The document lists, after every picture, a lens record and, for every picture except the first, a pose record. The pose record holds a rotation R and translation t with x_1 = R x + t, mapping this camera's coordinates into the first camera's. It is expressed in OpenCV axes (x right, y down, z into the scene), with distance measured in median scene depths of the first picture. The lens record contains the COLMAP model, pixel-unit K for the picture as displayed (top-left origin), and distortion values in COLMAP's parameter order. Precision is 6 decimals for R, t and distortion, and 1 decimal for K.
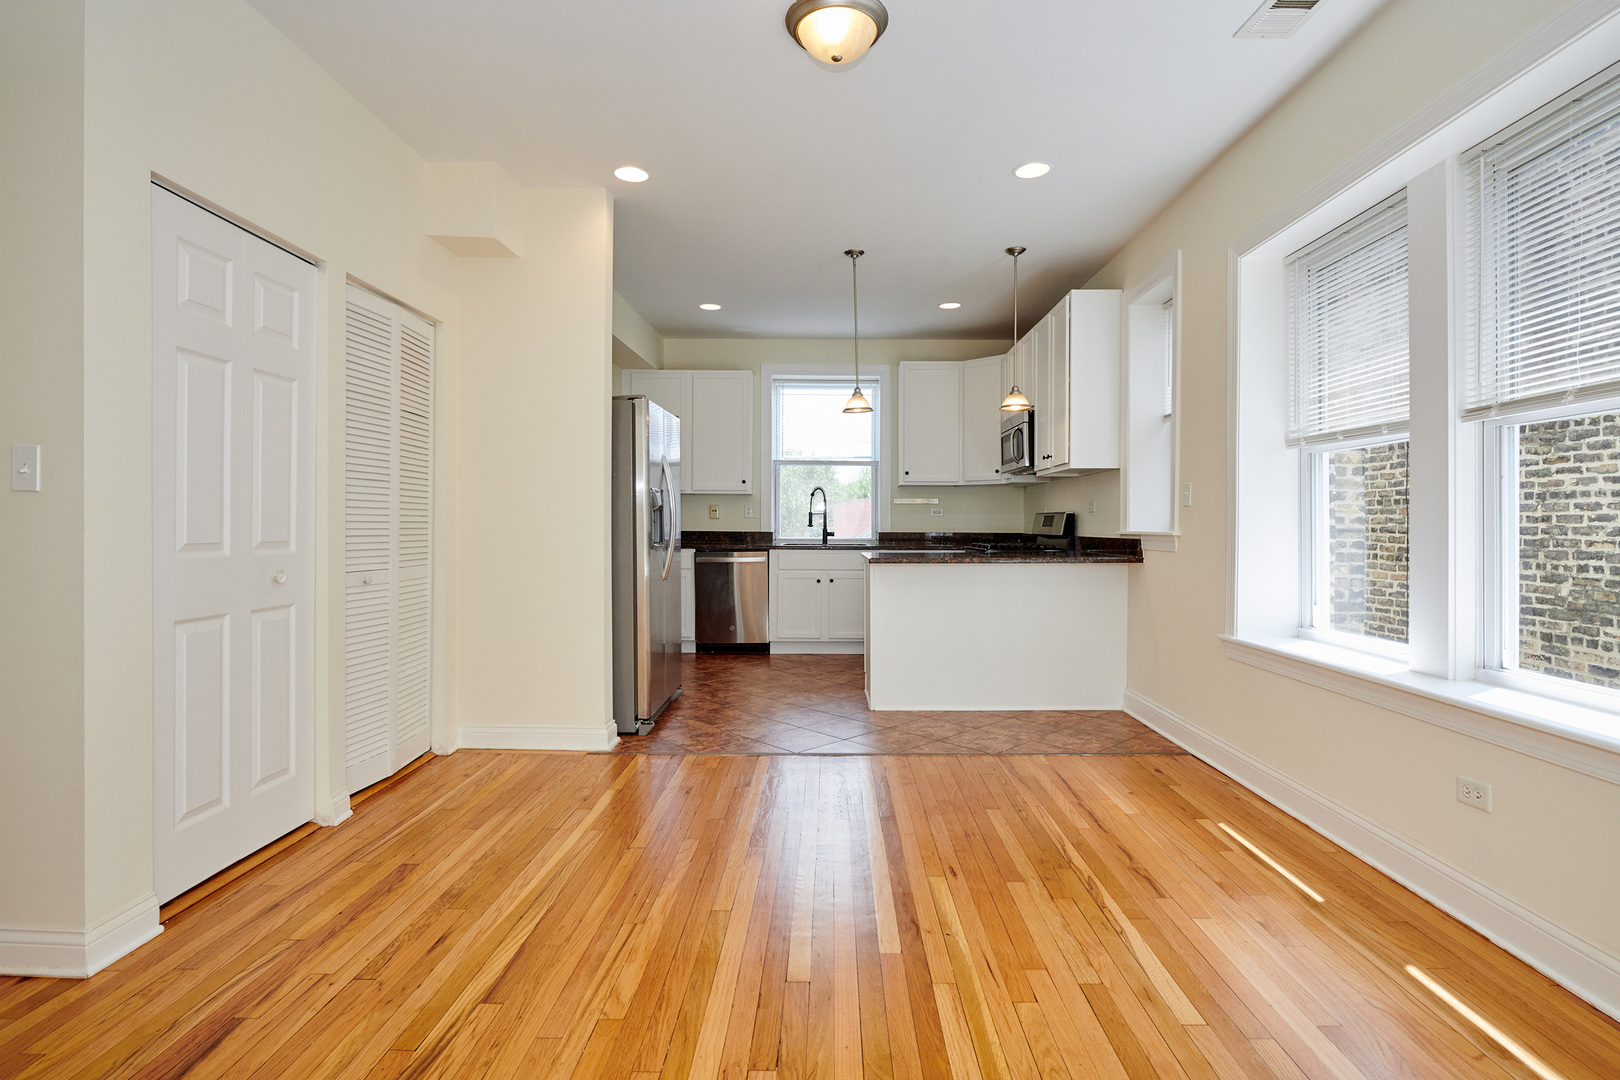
lens RADIAL K [[809.5, 0, 814.1], [0, 809.5, 531.9], [0, 0, 1]] dist [-0.005162, -0.002171]
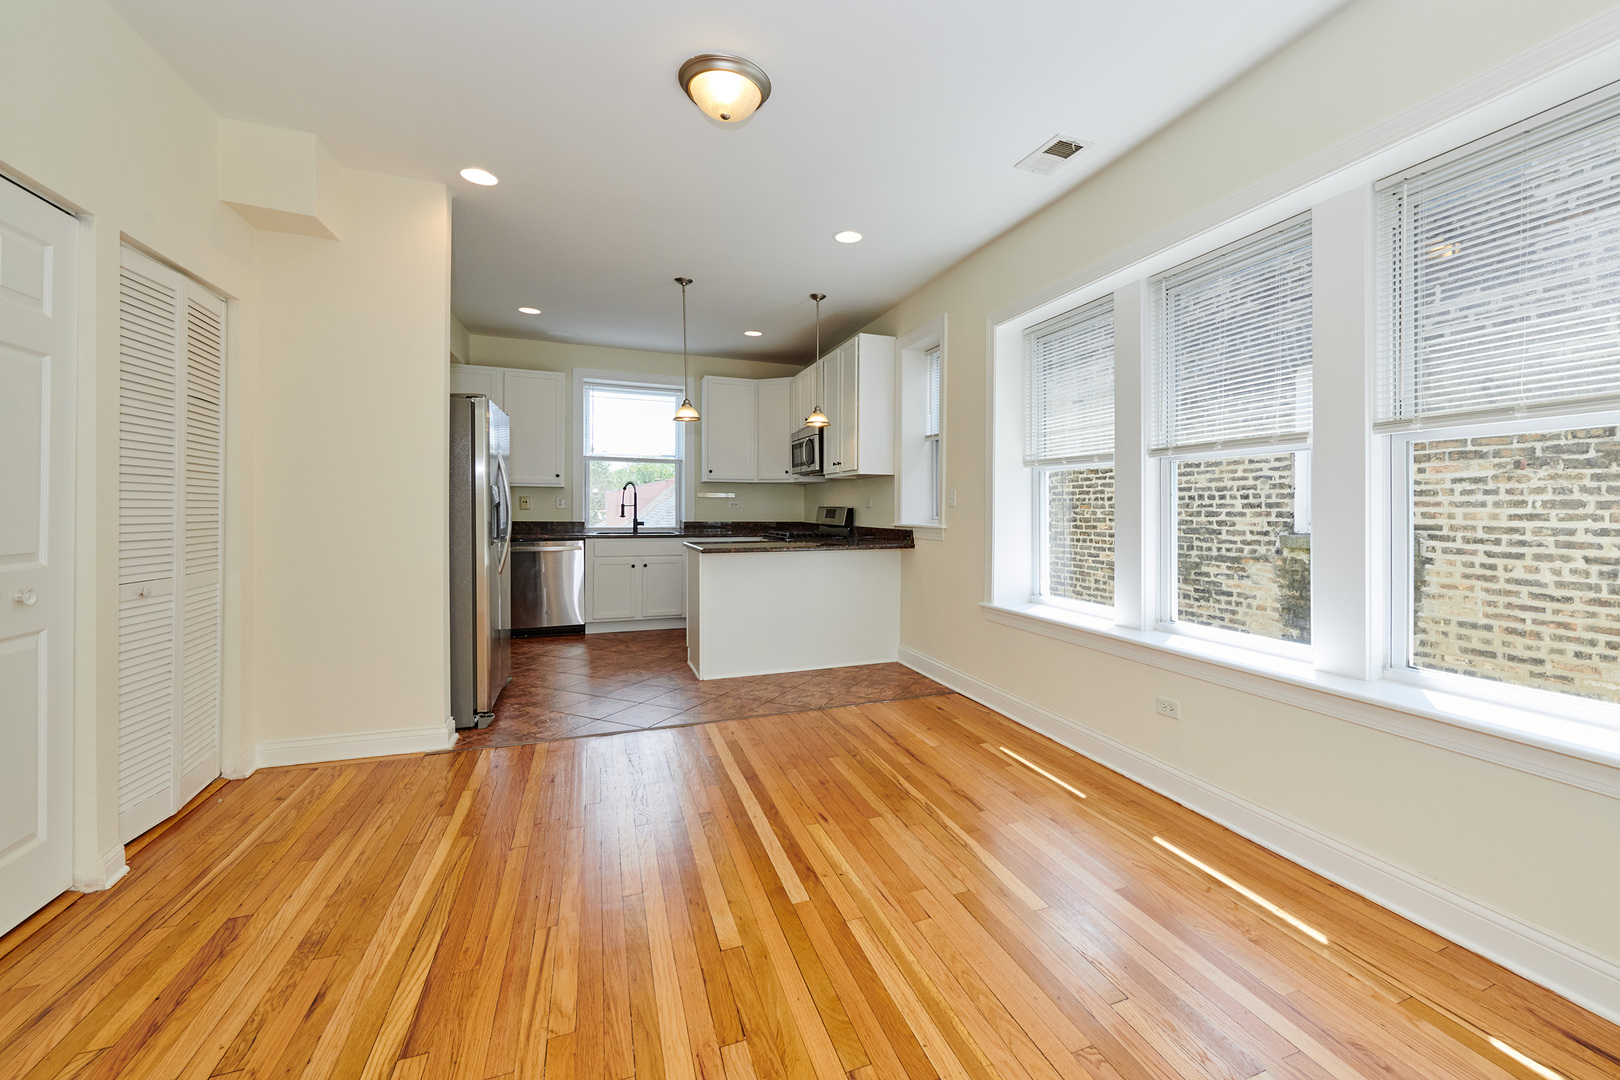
lens RADIAL K [[668.4, 0, 860.9], [0, 668.4, 513.8], [0, 0, 1]] dist [0.000071, -0.000167]
pose [[0.921679, 0.000333, 0.387954, -0.121453], [-0.000347, 1.000000, -0.000033, -0.022697], [-0.387954, -0.000105, 0.921679, 0.048605]]
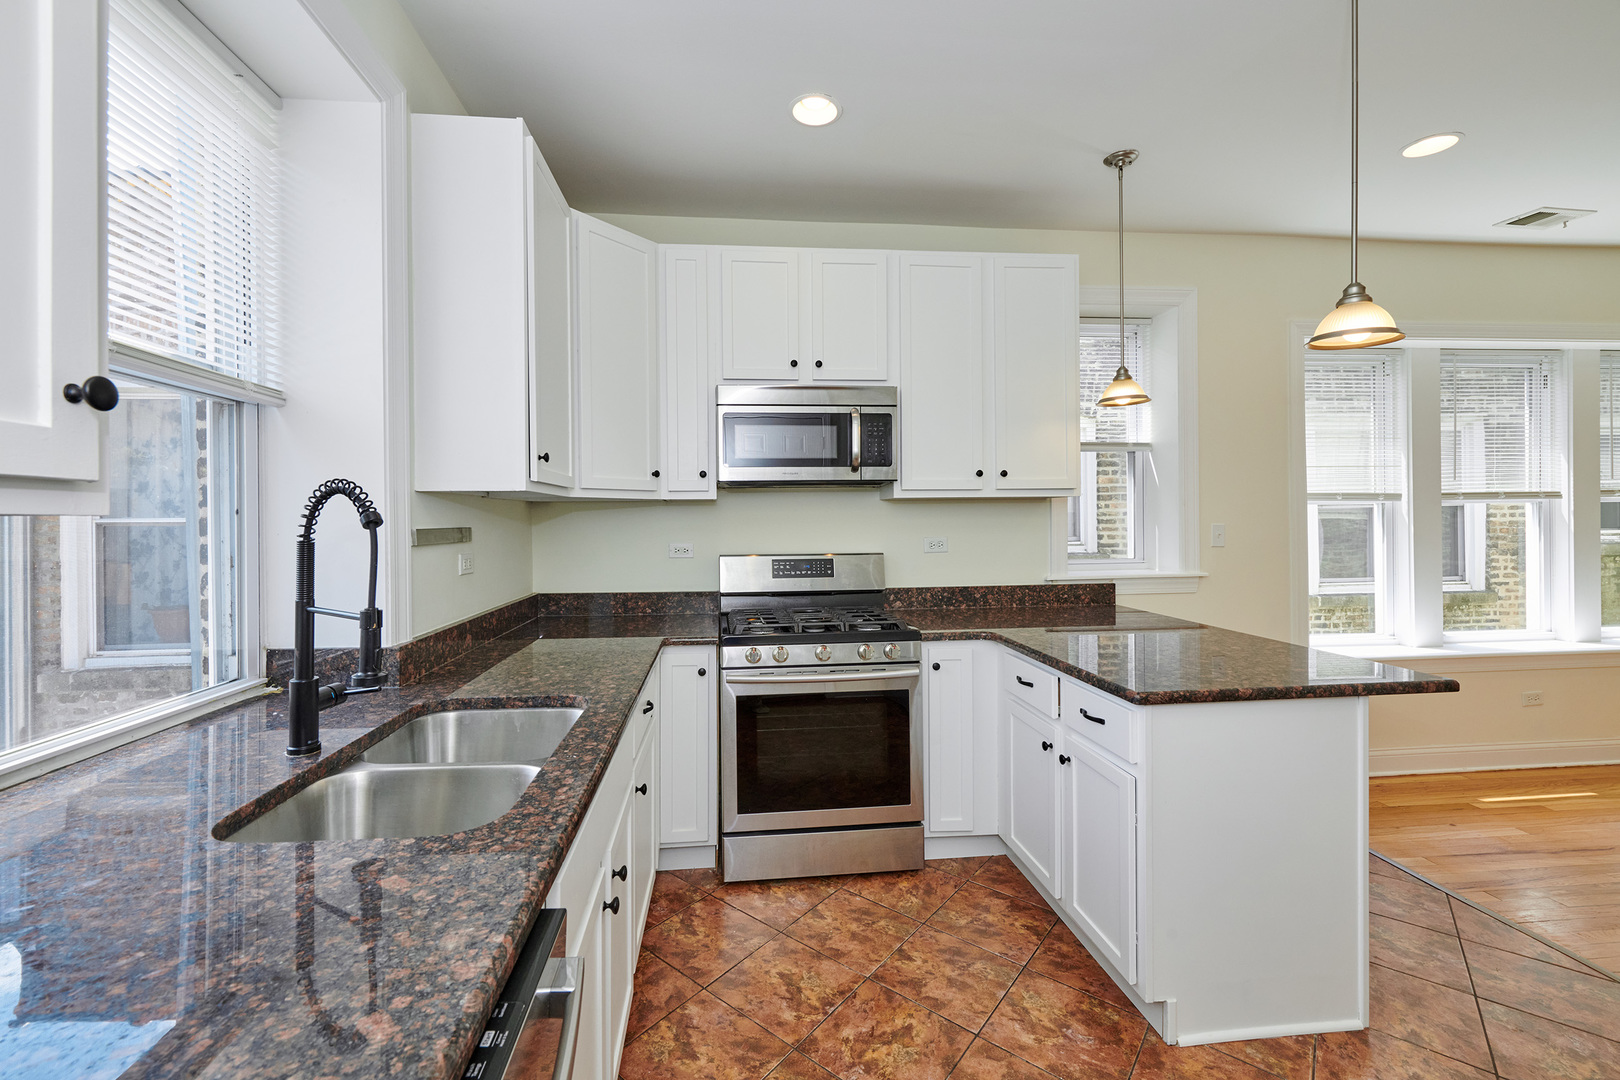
lens RADIAL K [[659.0, 0, 783.9], [0, 659.0, 524.4], [0, 0, 1]] dist [-0.000466, -0.000281]
pose [[-0.105340, -0.008617, 0.994399, -0.353746], [0.018804, 0.999766, 0.010656, -0.090999], [-0.994259, 0.019821, -0.105153, 1.879037]]
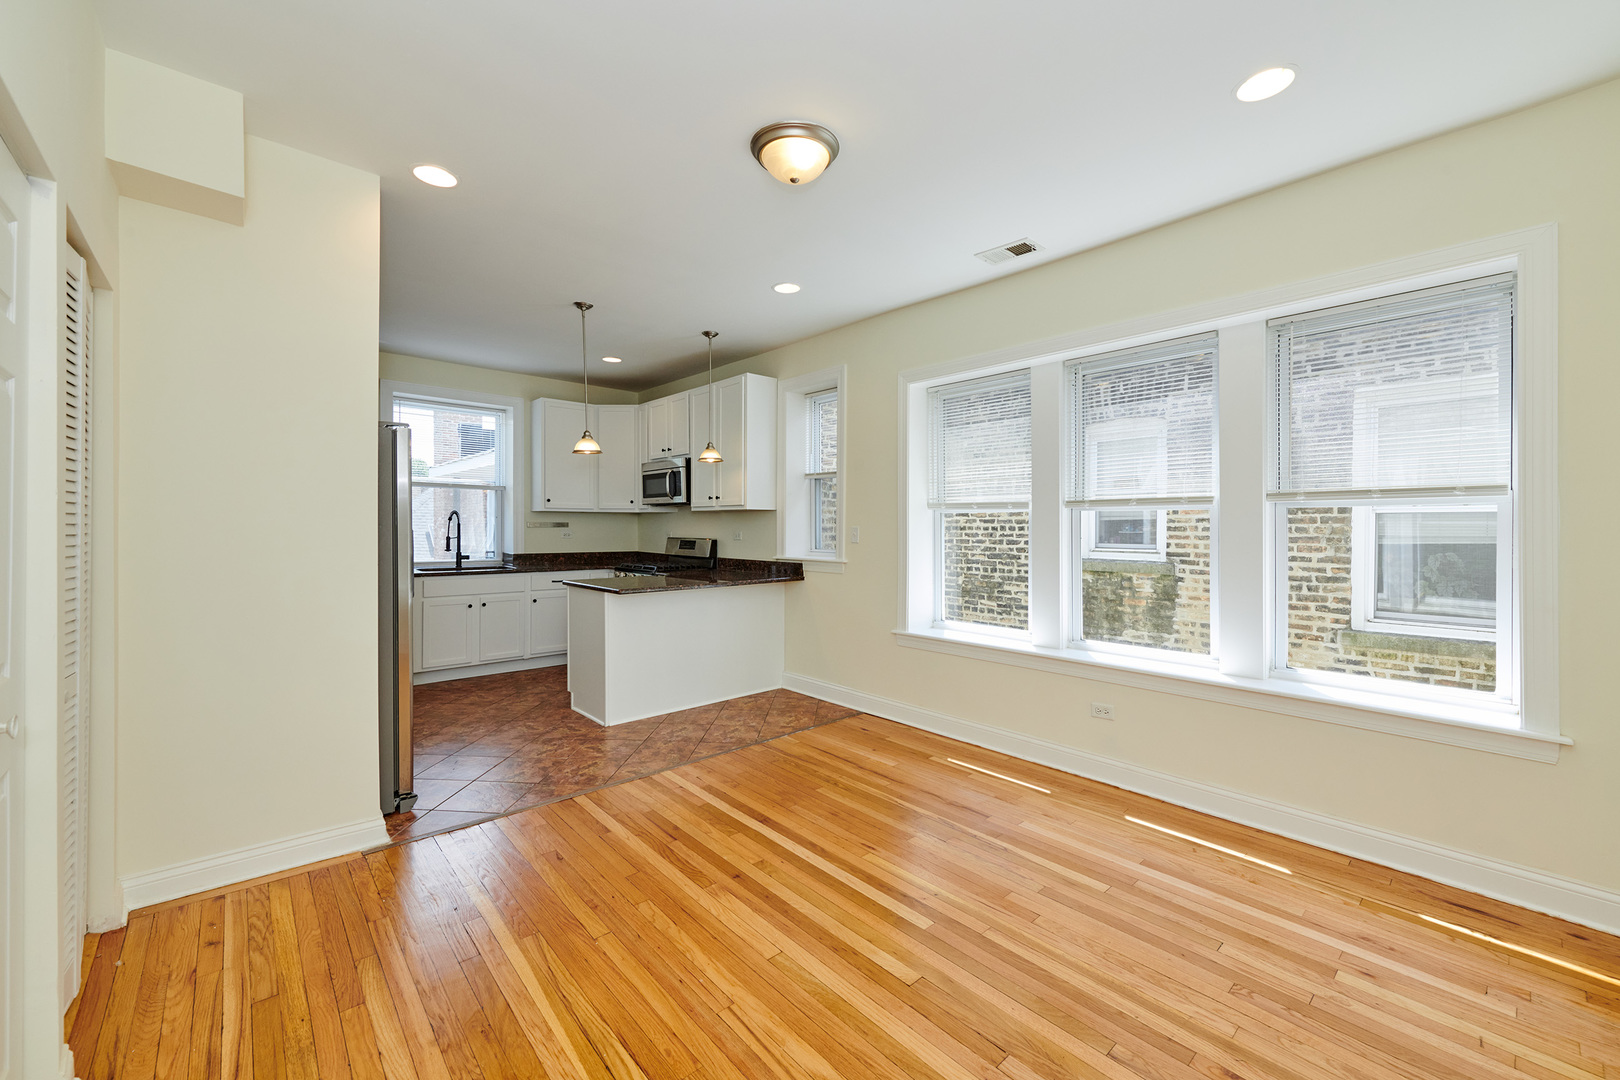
lens RADIAL K [[645.9, 0, 813.6], [0, 645.9, 531.8], [0, 0, 1]] dist [-0.000291, -0.000208]
pose [[0.731392, -0.005035, 0.681938, -0.444783], [0.003378, 0.999987, 0.003760, -0.064642], [-0.681949, -0.000446, 0.731400, 0.230280]]
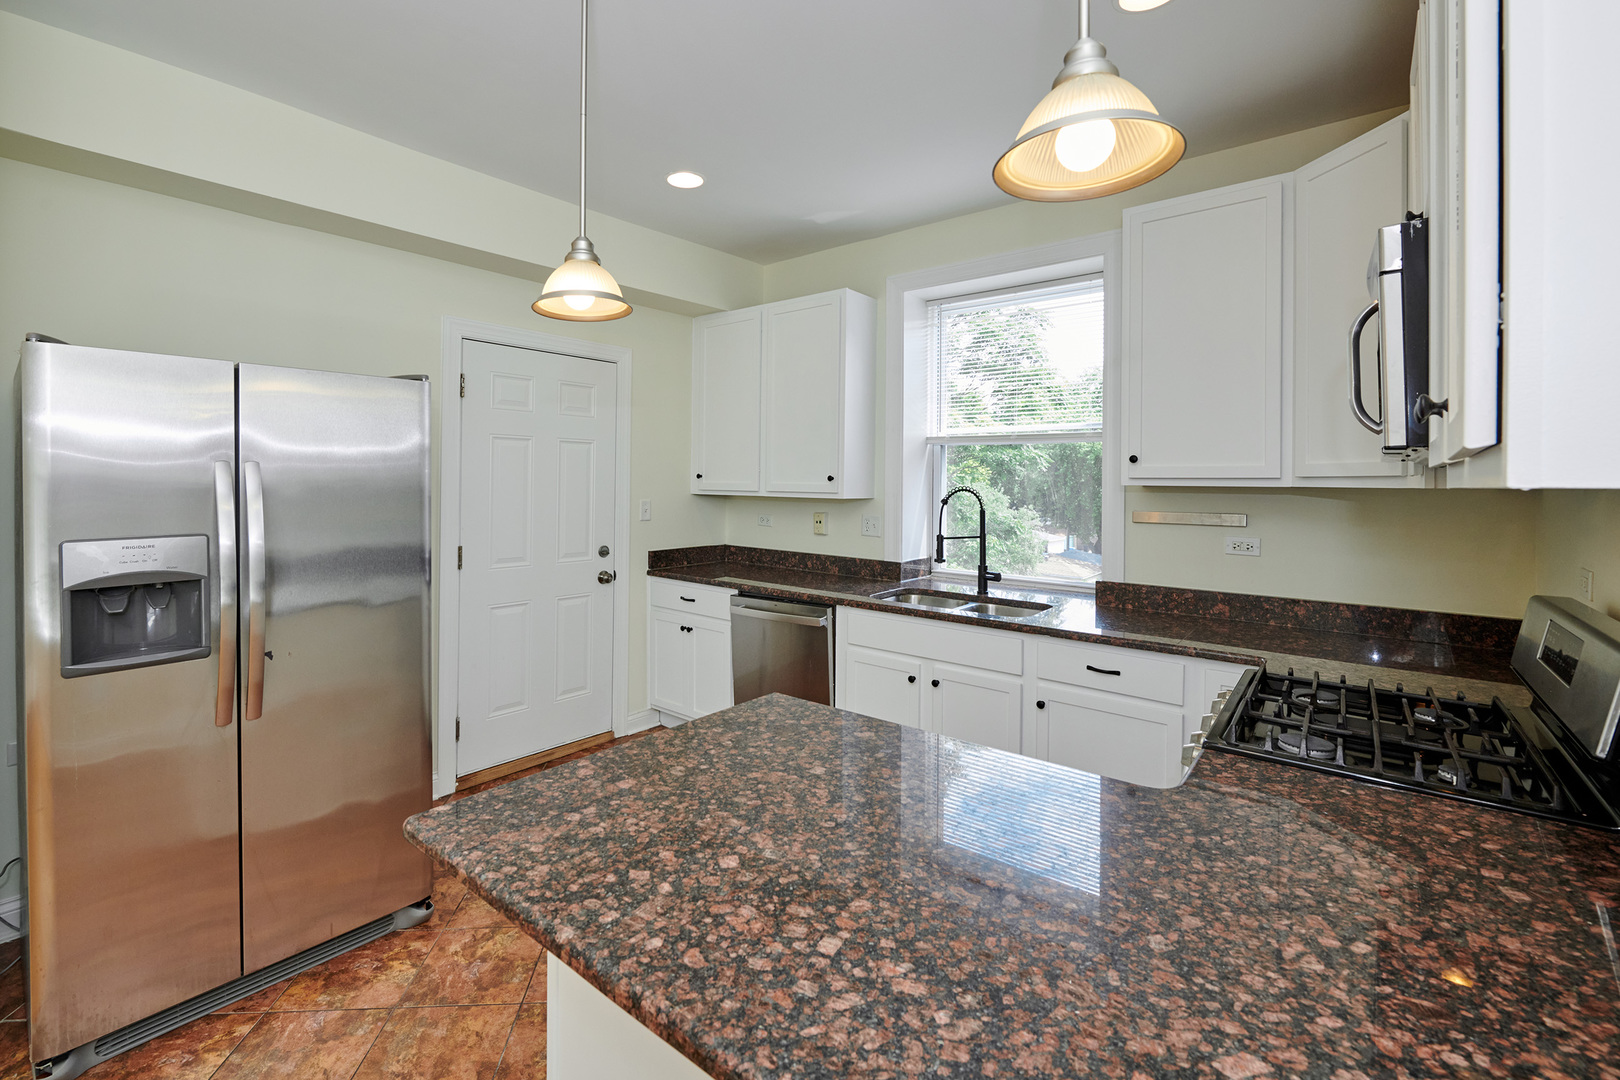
lens RADIAL K [[703.2, 0, 772.8], [0, 703.2, 486.2], [0, 0, 1]] dist [-0.001424, -0.000231]
pose [[0.768664, 0.007033, -0.639614, 0.421228], [-0.012110, 0.999920, -0.003559, -0.109323], [0.639538, 0.010481, 0.768688, 1.176747]]
